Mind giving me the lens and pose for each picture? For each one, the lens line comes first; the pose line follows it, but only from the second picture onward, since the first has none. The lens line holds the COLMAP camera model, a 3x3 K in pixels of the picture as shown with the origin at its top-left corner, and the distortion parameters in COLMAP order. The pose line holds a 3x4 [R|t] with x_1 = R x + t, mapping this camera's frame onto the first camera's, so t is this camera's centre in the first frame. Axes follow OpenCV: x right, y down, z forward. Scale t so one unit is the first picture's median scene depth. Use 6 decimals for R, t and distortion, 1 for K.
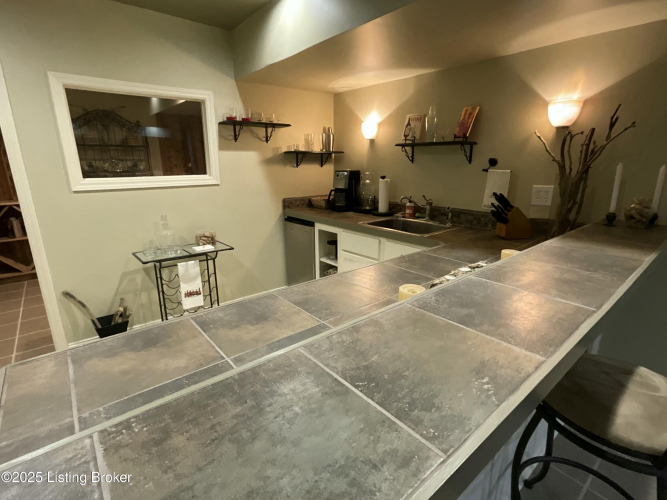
lens RADIAL K [[334.9, 0, 333.5], [0, 334.9, 250.0], [0, 0, 1]] dist [-0.003381, -0.000680]
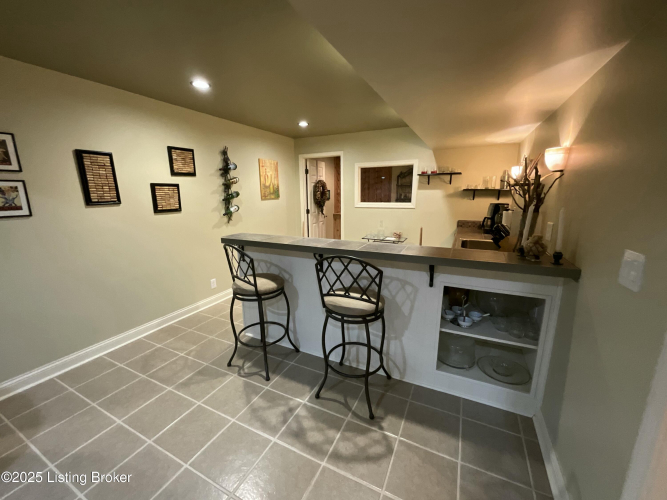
lens RADIAL K [[280.0, 0, 333.1], [0, 280.0, 249.5], [0, 0, 1]] dist [-0.000519, -0.000532]
pose [[0.407788, 0.185385, -0.894059, 0.880050], [-0.226554, 0.969095, 0.097611, -0.024672], [0.884524, 0.162748, 0.437185, -0.028689]]
